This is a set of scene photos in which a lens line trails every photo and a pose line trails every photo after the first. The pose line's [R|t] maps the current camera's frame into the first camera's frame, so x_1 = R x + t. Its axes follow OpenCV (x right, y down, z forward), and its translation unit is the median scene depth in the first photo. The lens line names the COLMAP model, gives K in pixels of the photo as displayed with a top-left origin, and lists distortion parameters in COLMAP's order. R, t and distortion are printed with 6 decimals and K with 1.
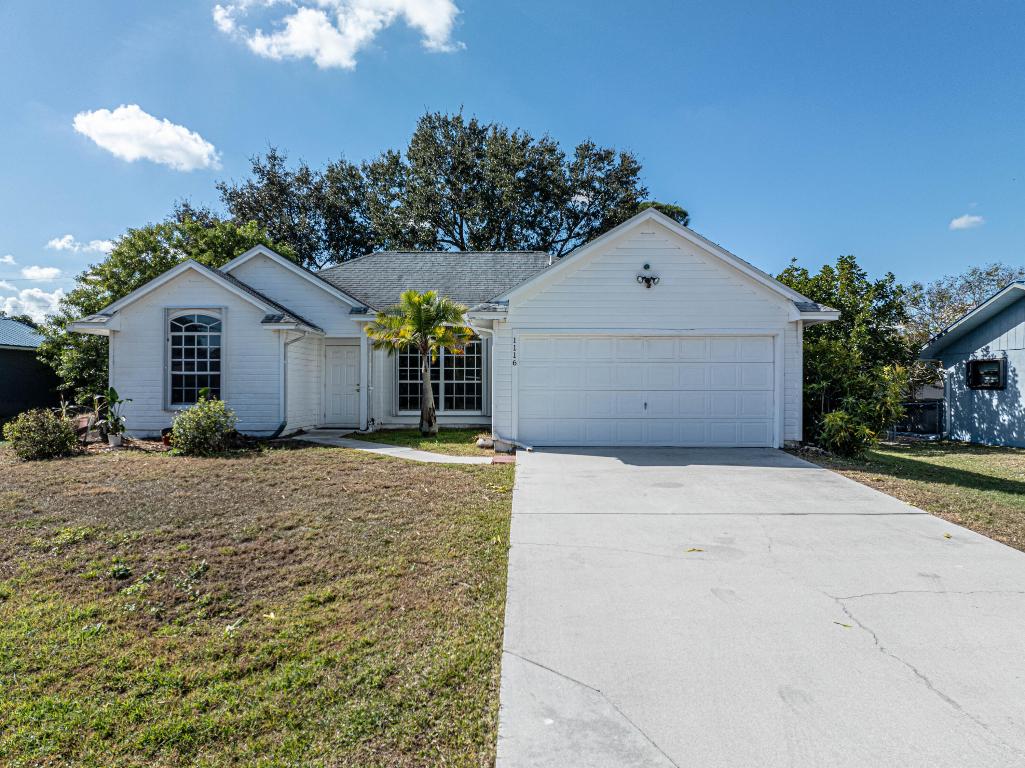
lens RADIAL K [[722.3, 0, 517.2], [0, 722.3, 382.5], [0, 0, 1]] dist [-0.046678, 0.012182]
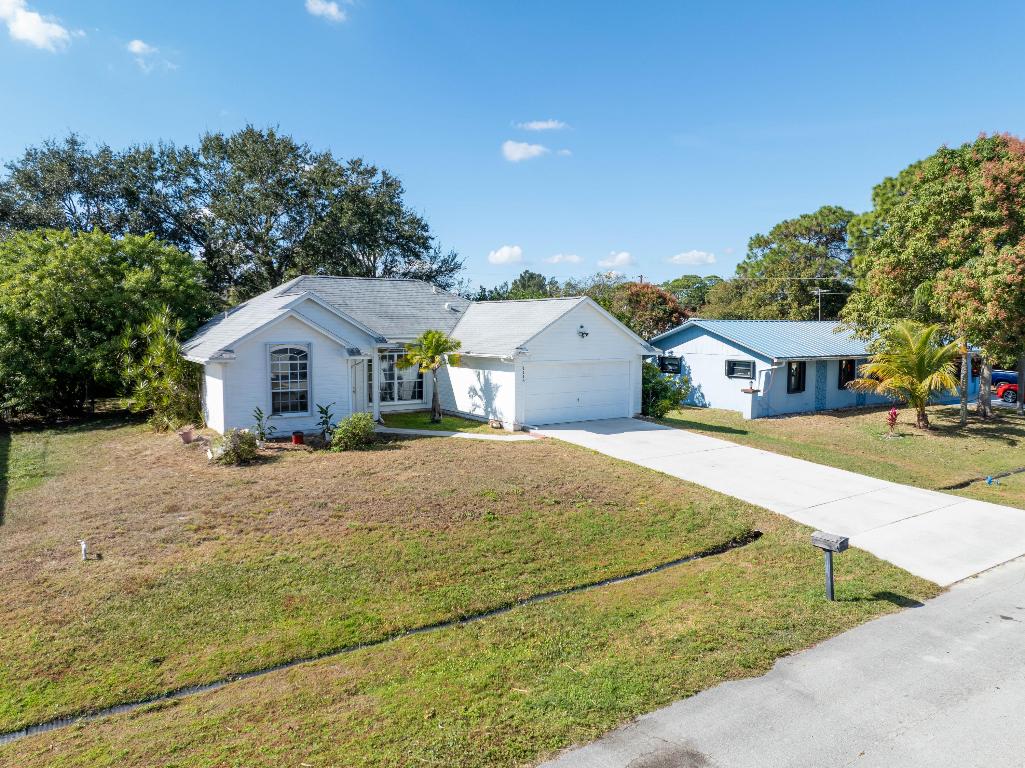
lens RADIAL K [[722.2, 0, 517.1], [0, 722.2, 383.1], [0, 0, 1]] dist [-0.036045, 0.000272]
pose [[0.828127, -0.044893, 0.558740, -0.863034], [-0.003968, 0.996293, 0.085931, -0.148538], [-0.560526, -0.073379, 0.824879, -0.396877]]
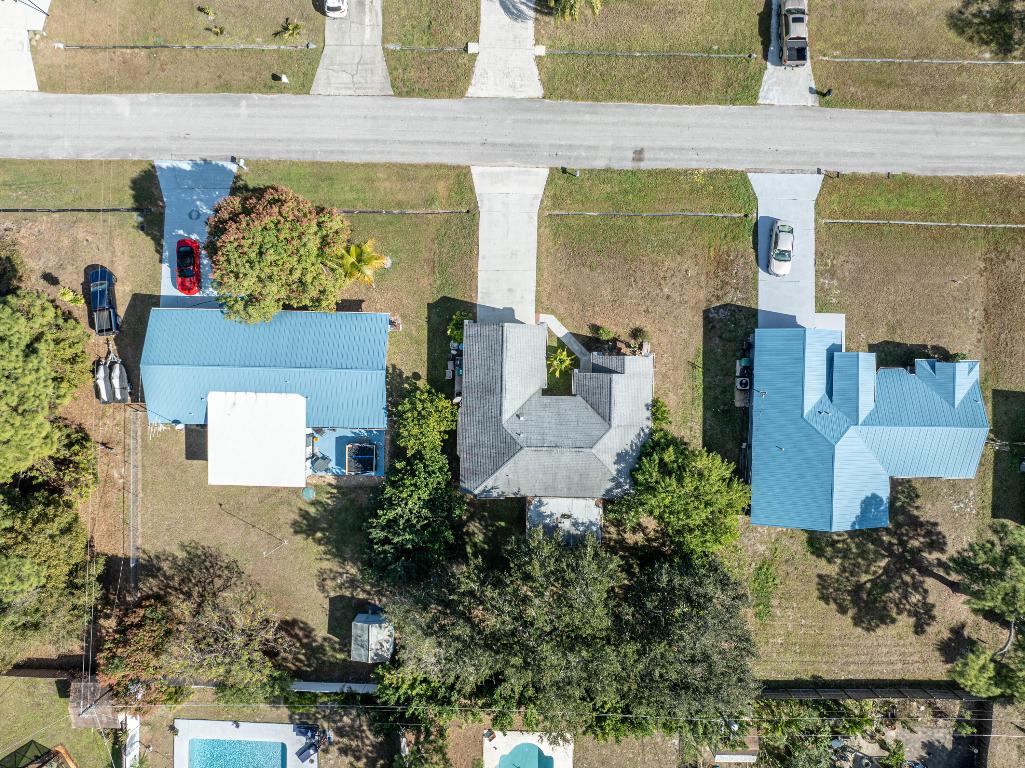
lens RADIAL K [[722.3, 0, 517.2], [0, 722.3, 382.5], [0, 0, 1]] dist [-0.046678, 0.012182]
pose [[-0.999861, -0.016411, -0.002968, 0.093417], [-0.002986, 0.001063, 0.999995, -3.753900], [-0.016408, 0.999865, -0.001112, 1.119955]]
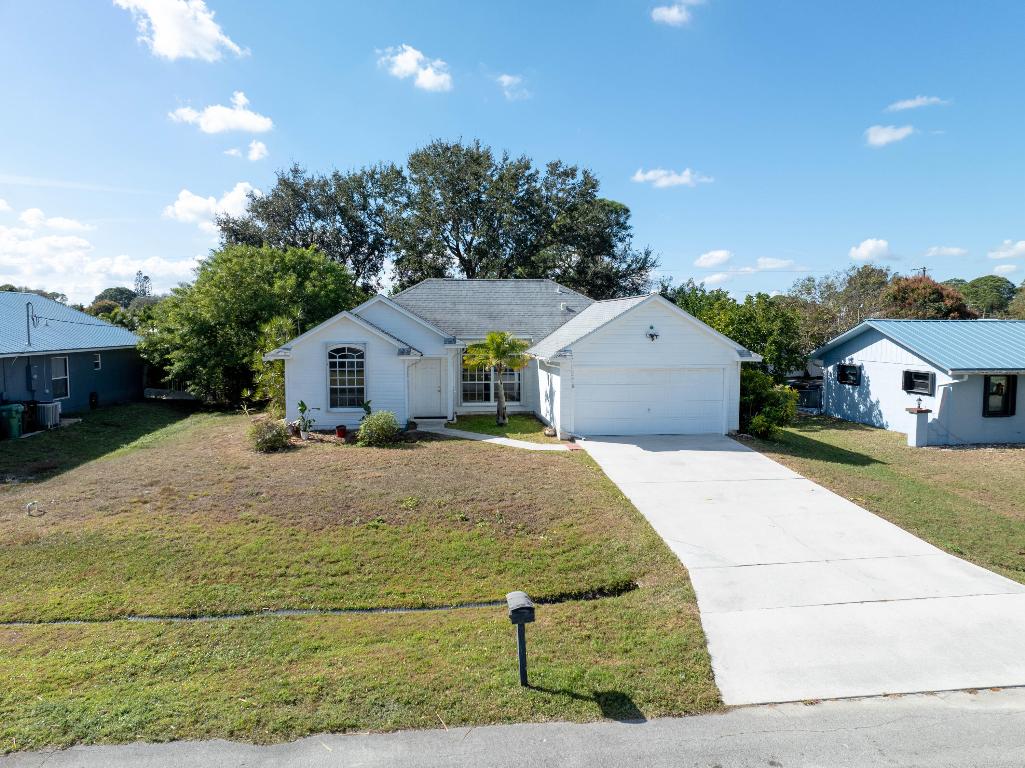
lens RADIAL K [[722.2, 0, 517.1], [0, 722.2, 383.1], [0, 0, 1]] dist [-0.036045, 0.000272]
pose [[0.992289, -0.009645, 0.123572, -0.283317], [-0.000895, 0.996384, 0.084957, -0.147660], [-0.123945, -0.084413, 0.988692, -0.520659]]
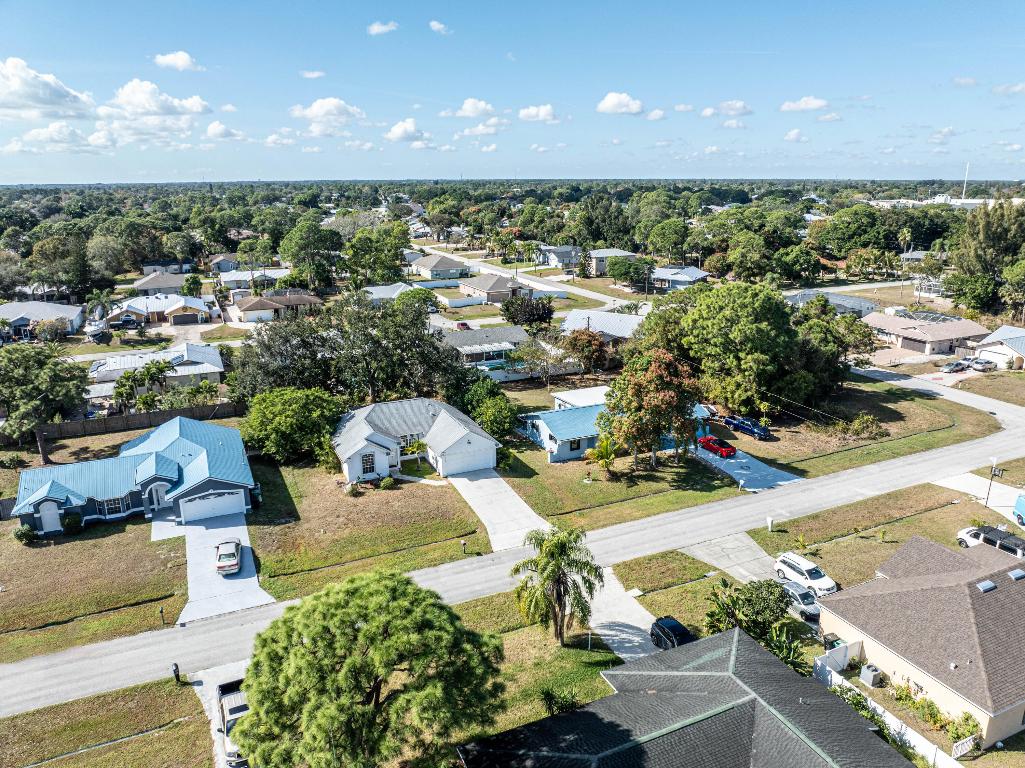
lens RADIAL K [[722.3, 0, 517.2], [0, 722.3, 382.5], [0, 0, 1]] dist [-0.046678, 0.012182]
pose [[0.903625, -0.123017, 0.410278, -1.368452], [0.003979, 0.960239, 0.279152, -1.731499], [-0.428305, -0.250616, 0.868186, -3.080601]]
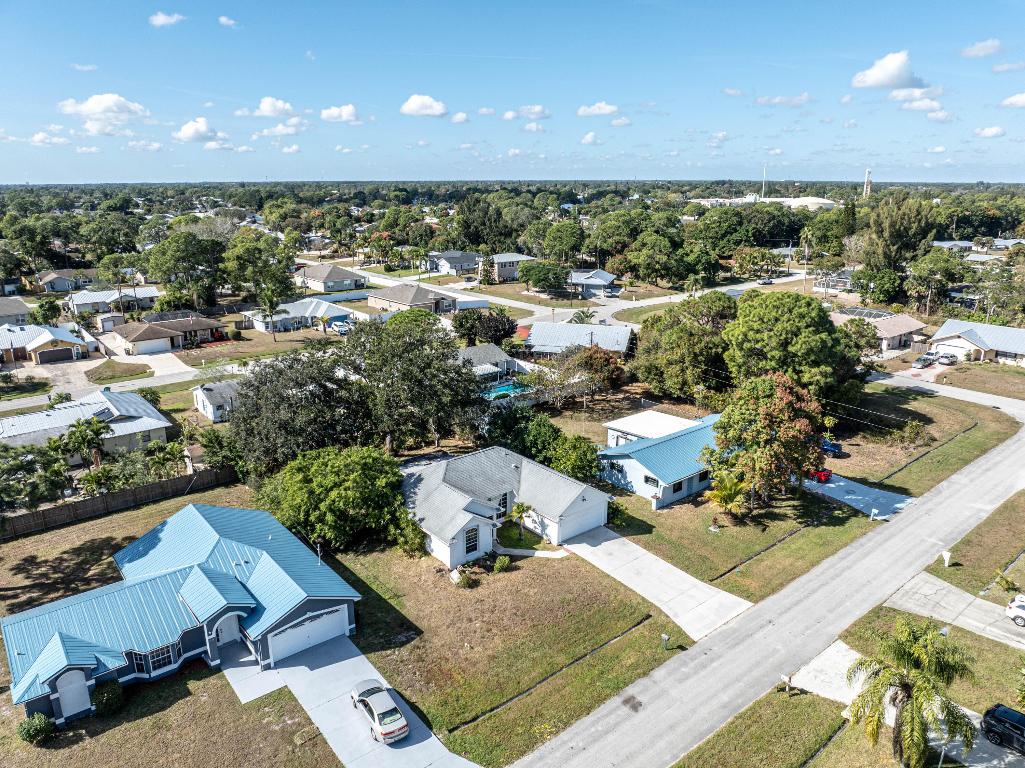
lens RADIAL K [[722.3, 0, 517.2], [0, 722.3, 382.5], [0, 0, 1]] dist [-0.046678, 0.012182]
pose [[0.765779, -0.178308, 0.617891, -2.277944], [-0.000099, 0.960762, 0.277375, -1.719894], [-0.643104, -0.212469, 0.735713, -1.519560]]
